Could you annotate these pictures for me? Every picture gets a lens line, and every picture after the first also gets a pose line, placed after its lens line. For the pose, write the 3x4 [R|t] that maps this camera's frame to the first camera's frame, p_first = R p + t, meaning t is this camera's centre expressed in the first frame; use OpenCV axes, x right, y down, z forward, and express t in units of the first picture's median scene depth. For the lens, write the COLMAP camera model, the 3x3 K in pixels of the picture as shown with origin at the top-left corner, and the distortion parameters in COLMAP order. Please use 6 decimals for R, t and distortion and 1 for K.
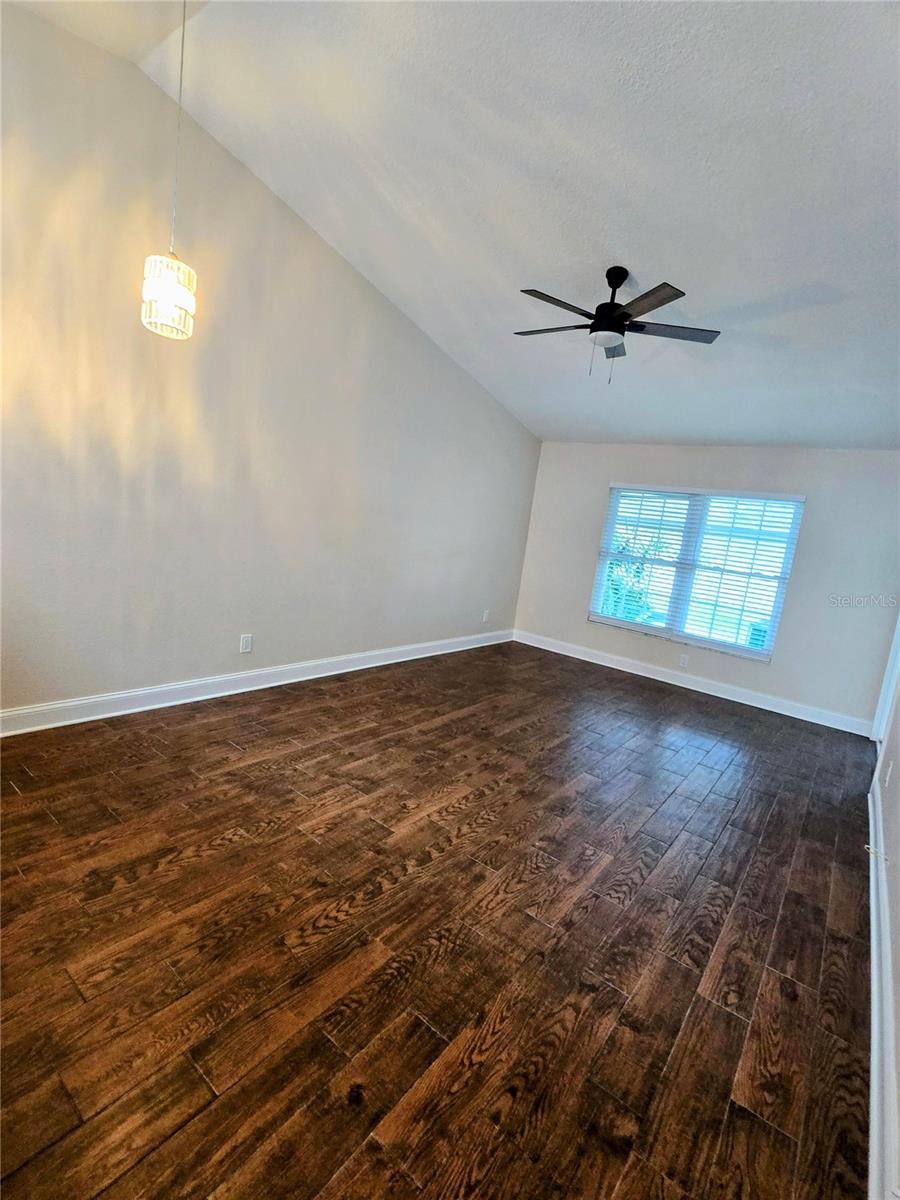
lens RADIAL K [[543.9, 0, 444.6], [0, 543.9, 603.7], [0, 0, 1]] dist [-0.001362, 0.000362]
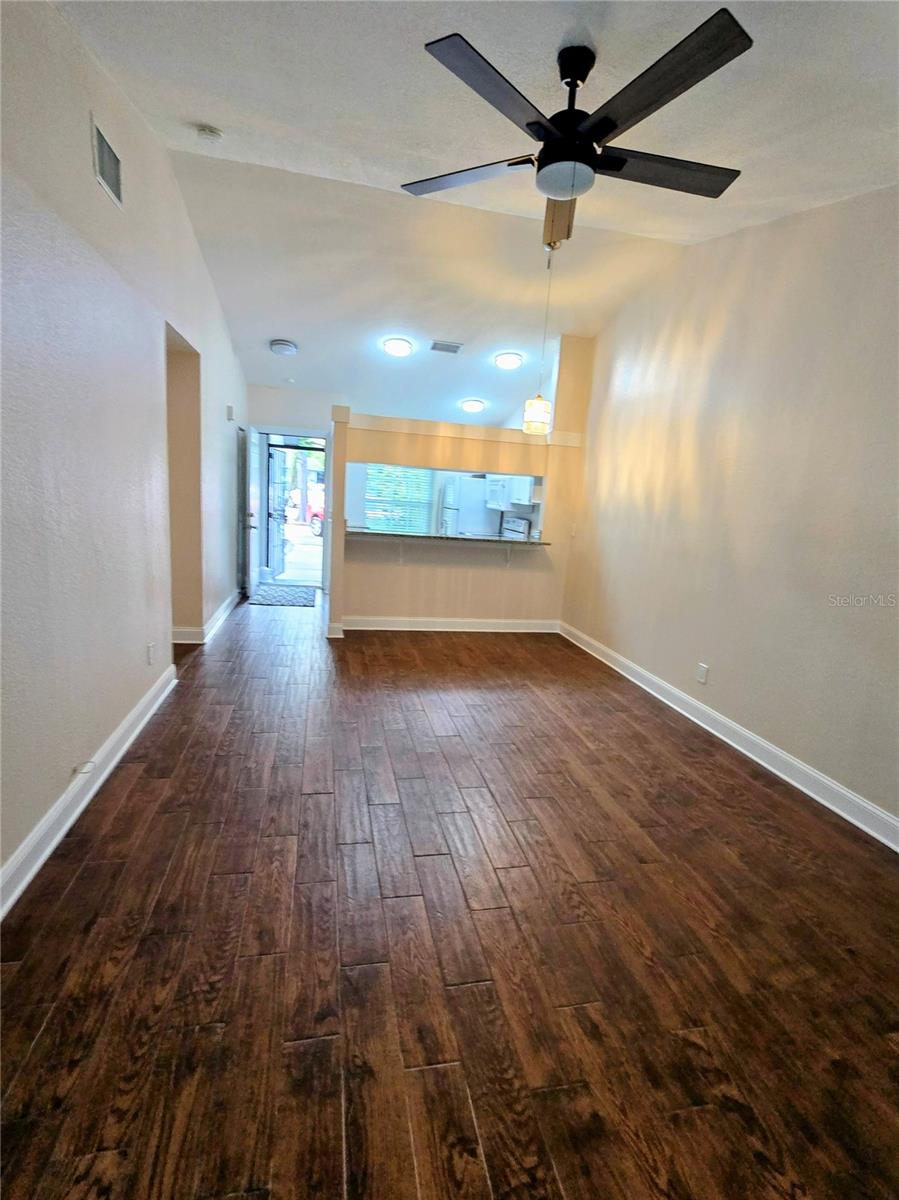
lens RADIAL K [[543.9, 0, 444.1], [0, 543.9, 603.7], [0, 0, 1]] dist [-0.001362, 0.000362]
pose [[-0.620699, -0.012487, -0.783950, 0.935590], [-0.270889, 0.941715, 0.199479, -0.154769], [0.735766, 0.336180, -0.587904, 1.570033]]
